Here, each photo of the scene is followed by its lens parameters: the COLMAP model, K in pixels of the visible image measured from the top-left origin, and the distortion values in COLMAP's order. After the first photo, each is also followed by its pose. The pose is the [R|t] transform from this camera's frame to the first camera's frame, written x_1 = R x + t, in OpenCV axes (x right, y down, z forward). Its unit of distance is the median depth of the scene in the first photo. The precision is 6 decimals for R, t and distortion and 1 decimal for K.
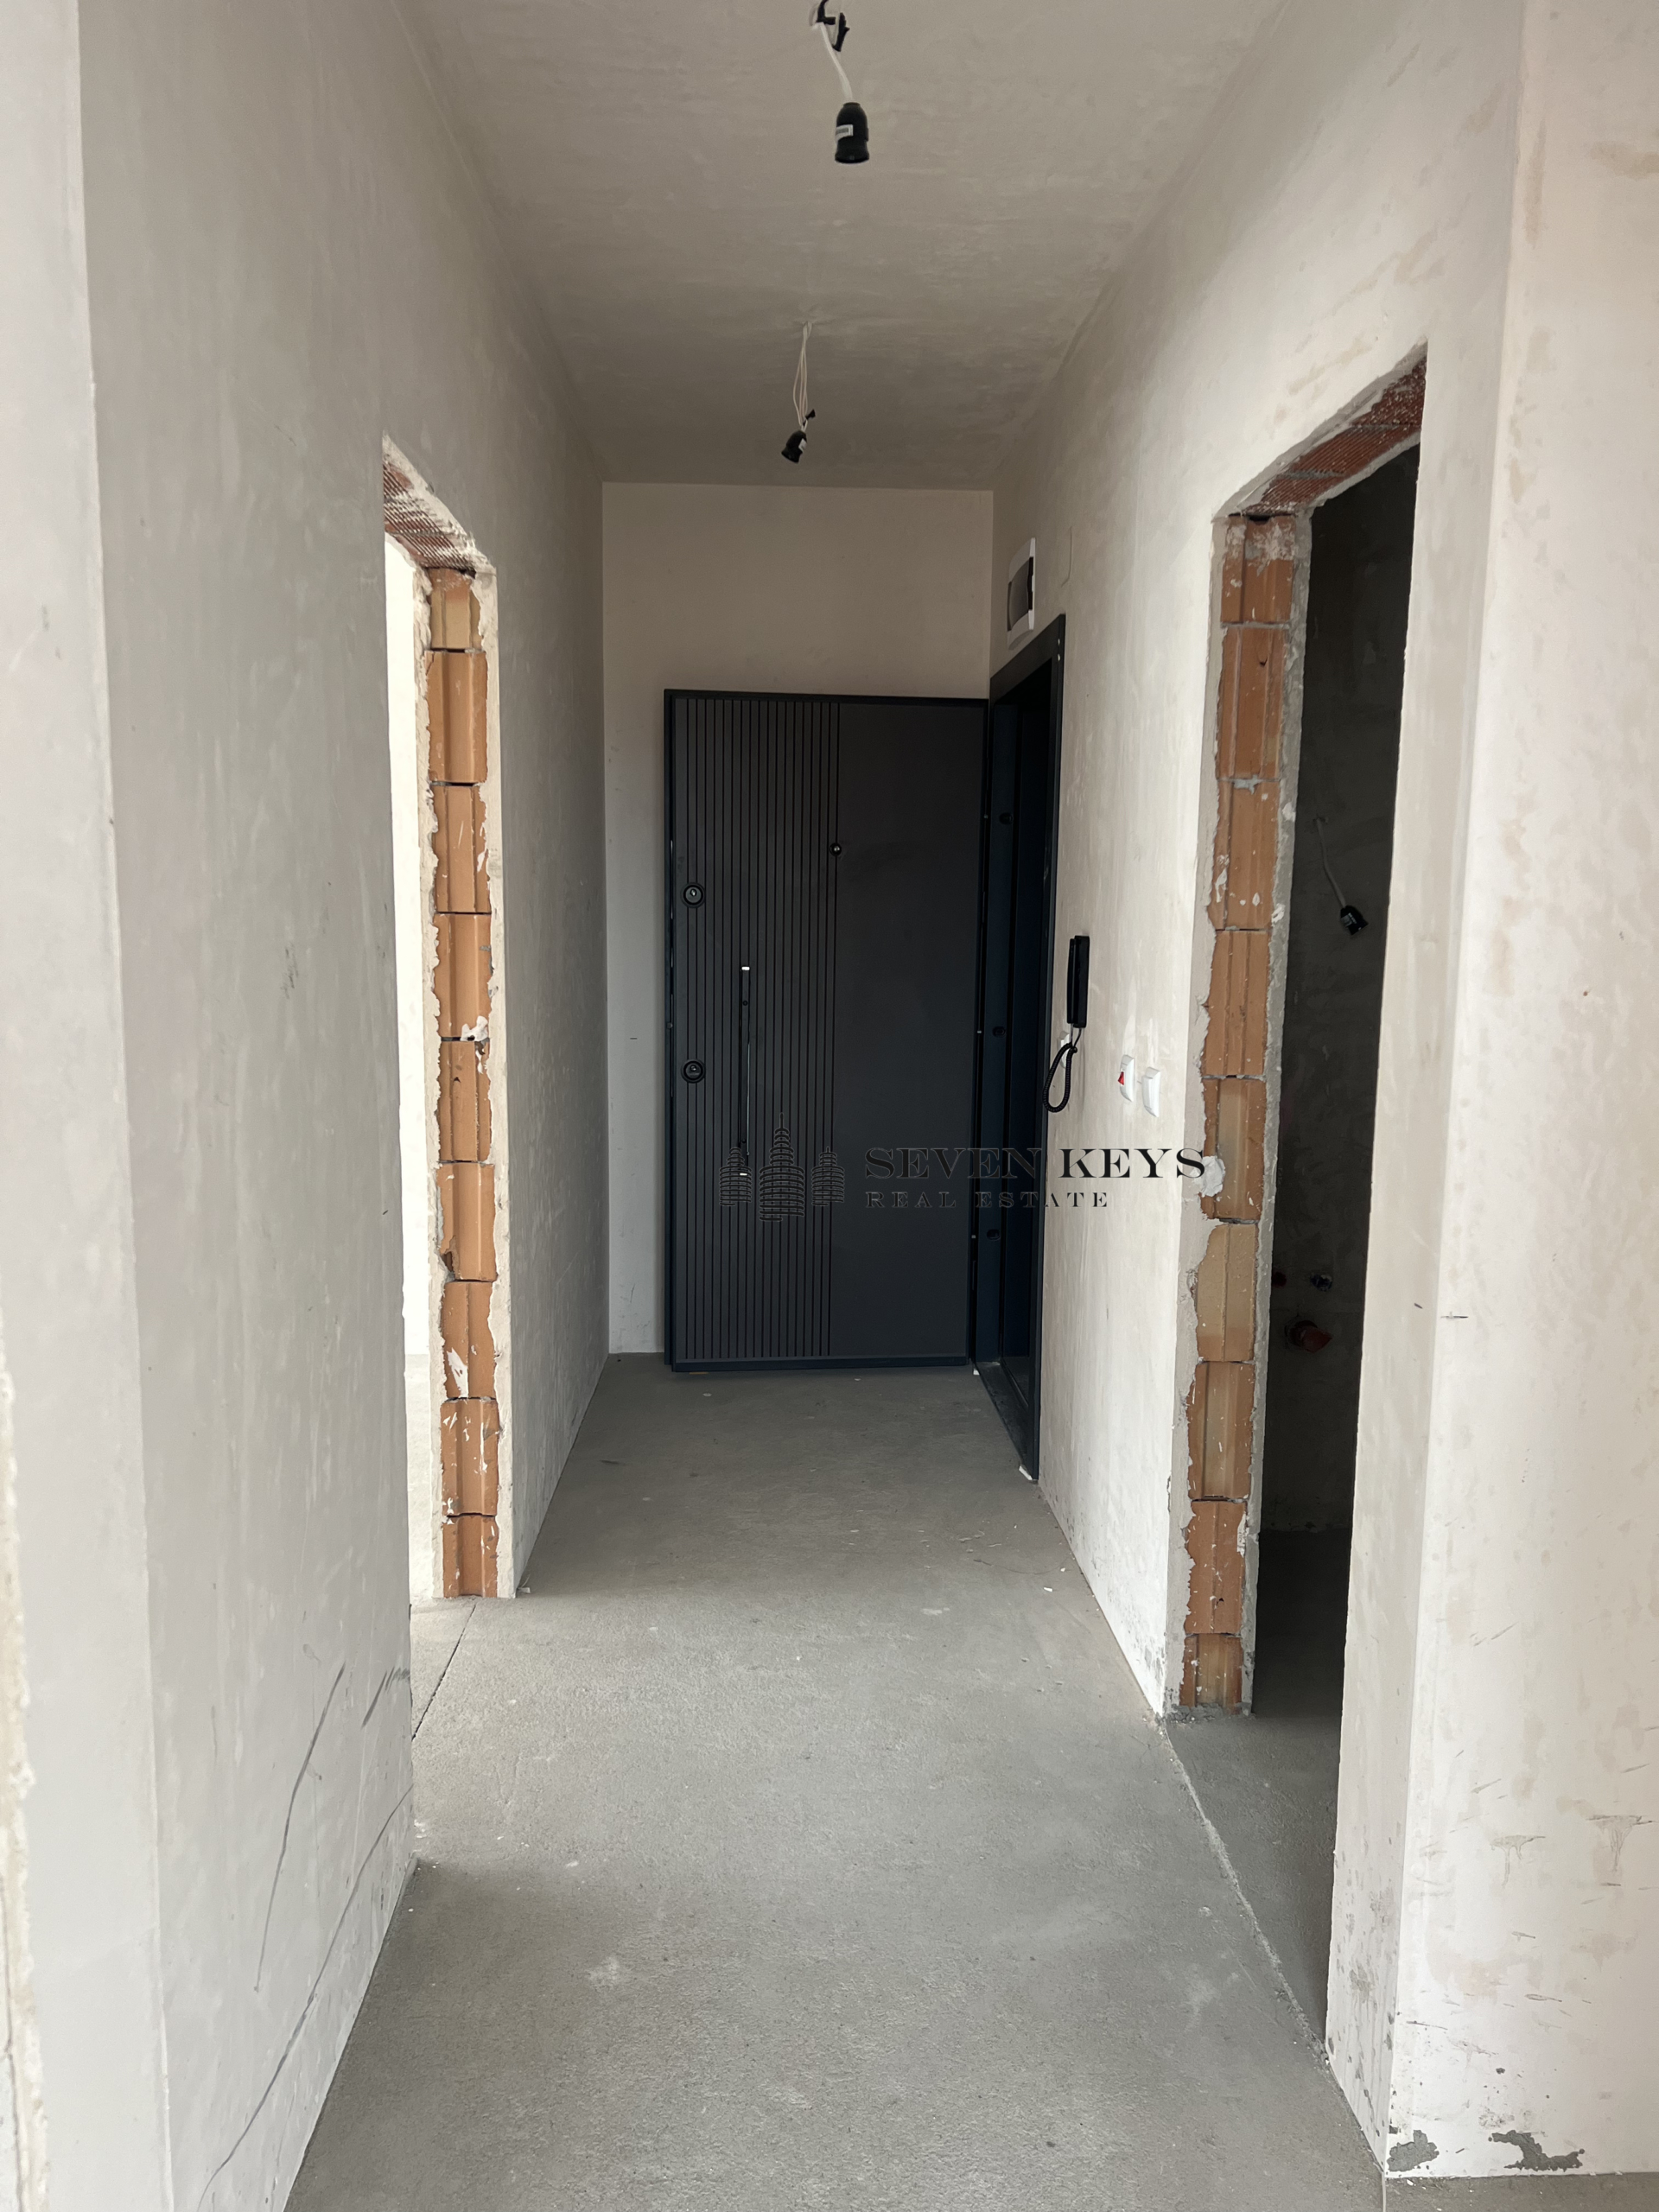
lens RADIAL K [[1682.7, 0, 815.4], [0, 1682.7, 1141.4], [0, 0, 1]] dist [0.092737, -0.146542]
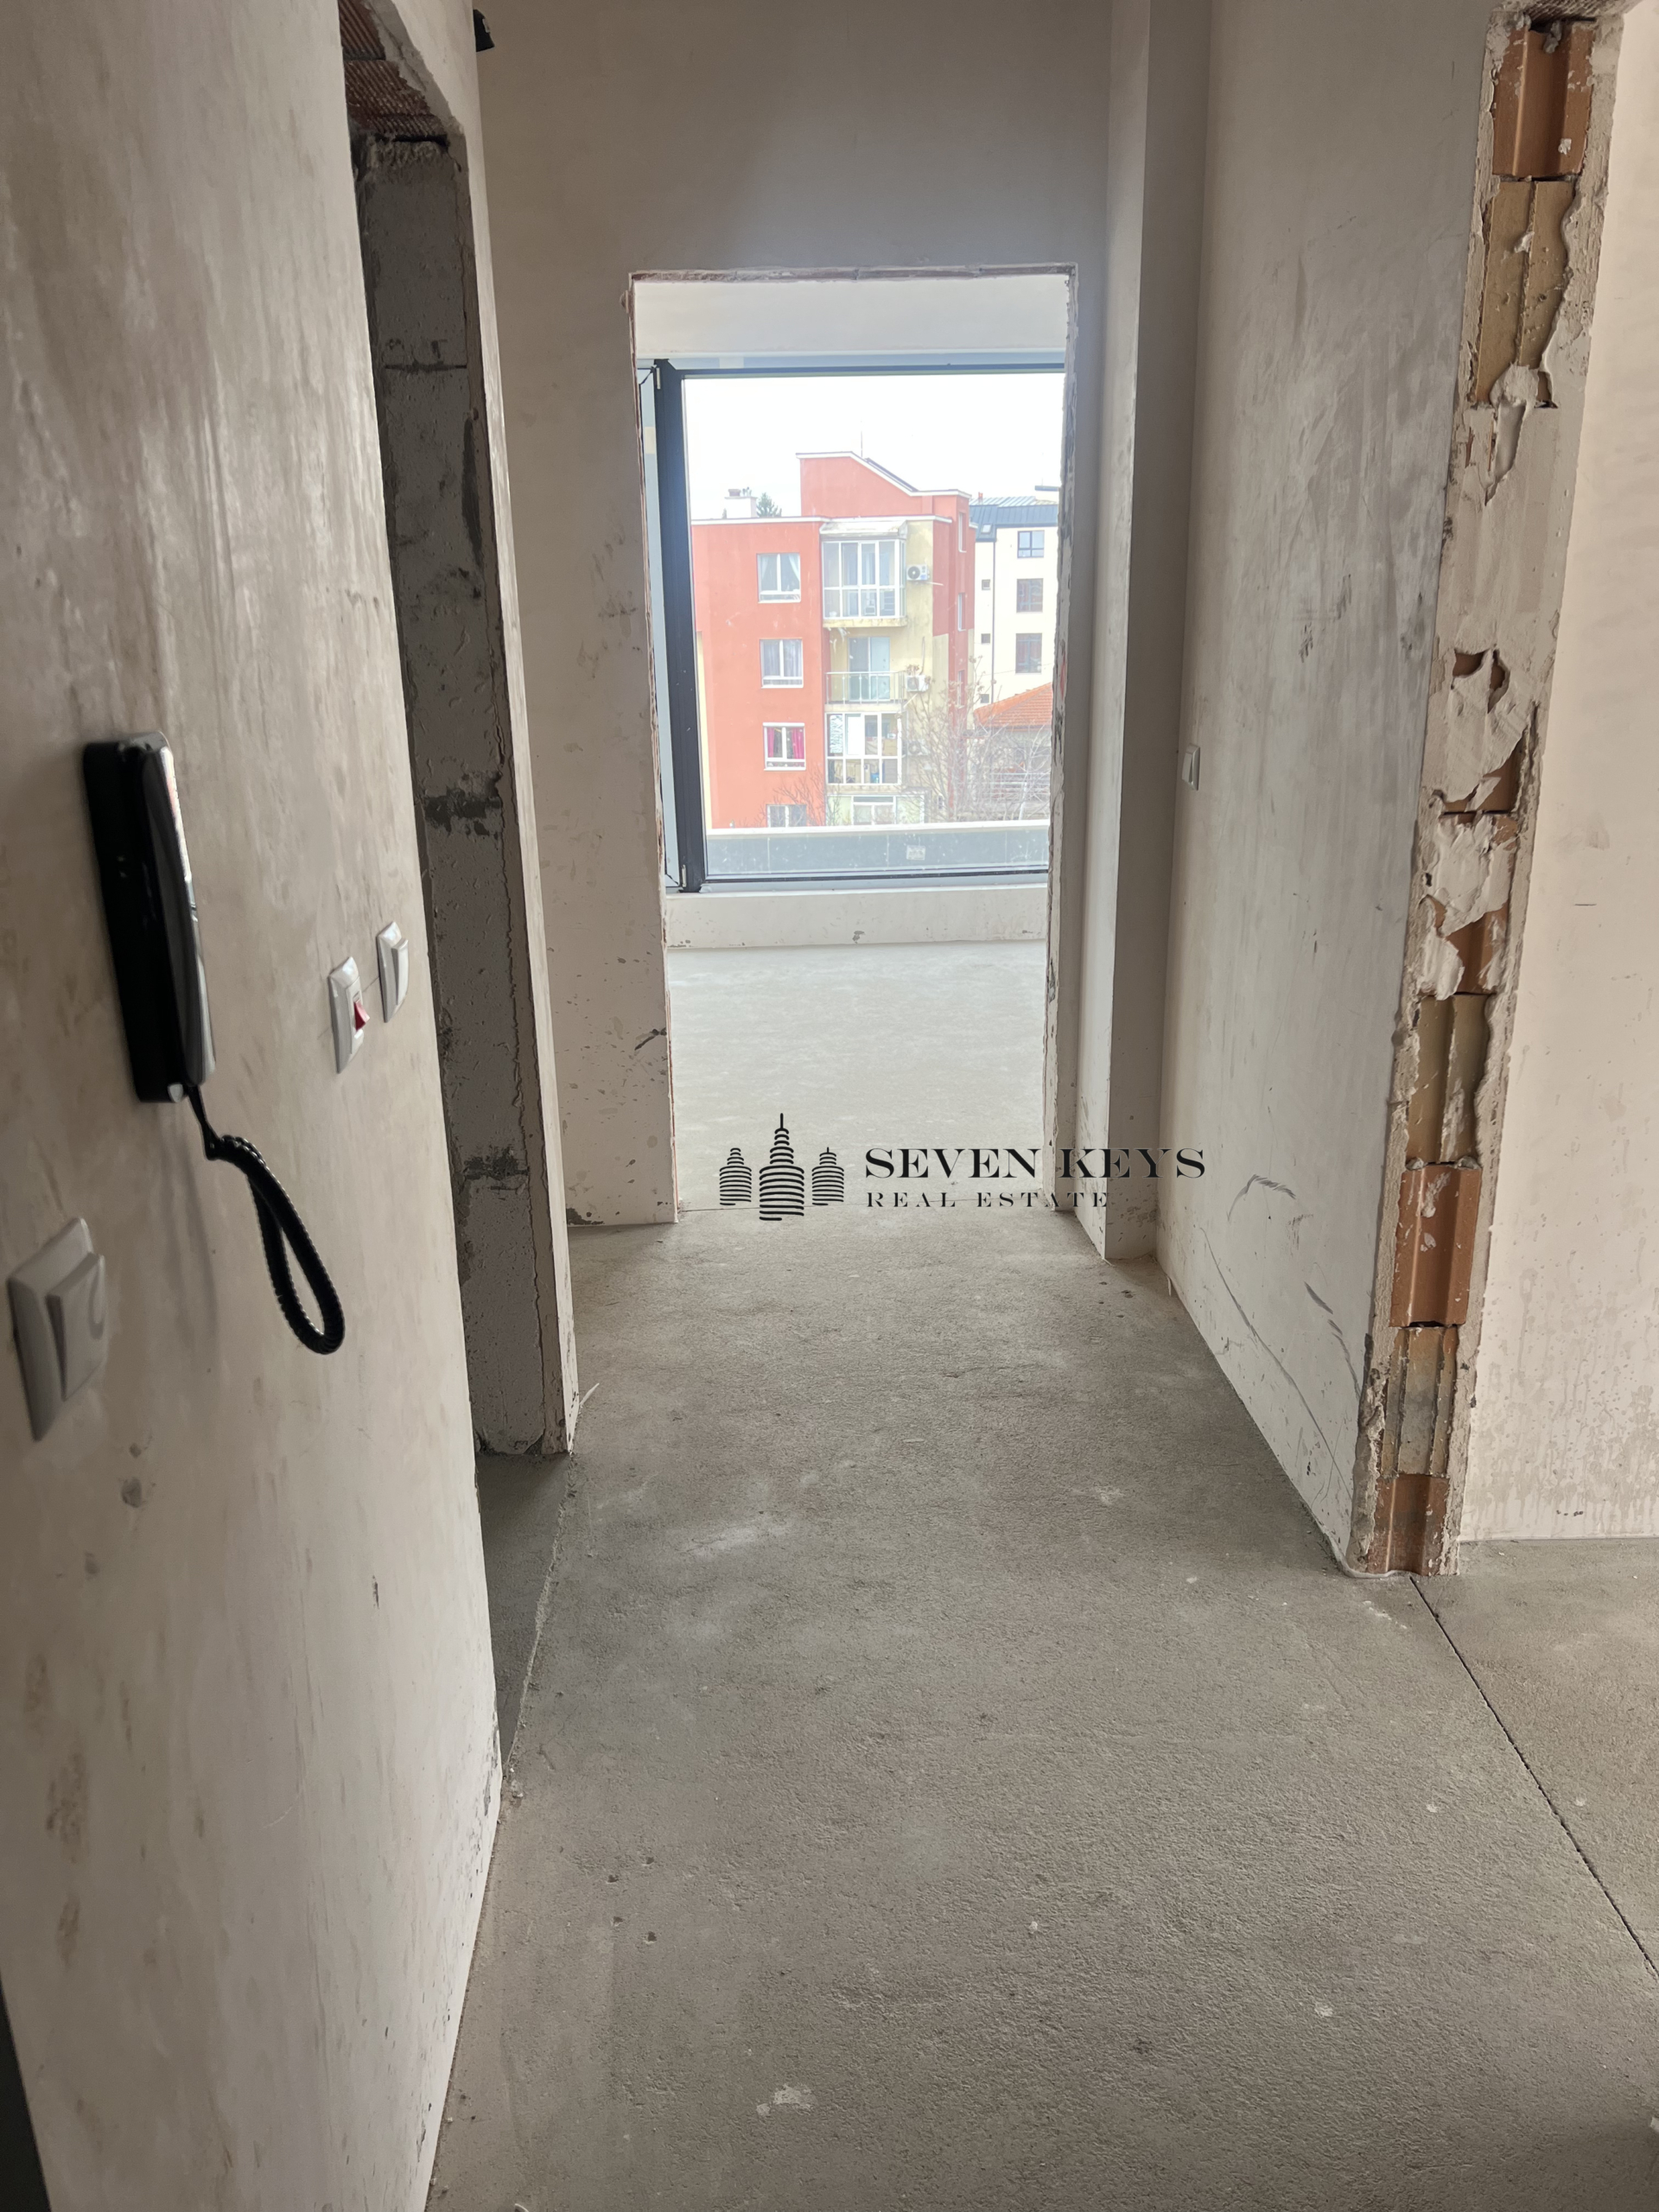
lens RADIAL K [[1682.7, 0, 815.4], [0, 1682.7, 1141.4], [0, 0, 1]] dist [0.092737, -0.146542]
pose [[-0.999913, 0.012304, -0.004853, 0.082798], [0.008921, 0.898267, 0.439360, -0.253397], [0.009765, 0.439279, -0.898298, 1.771898]]
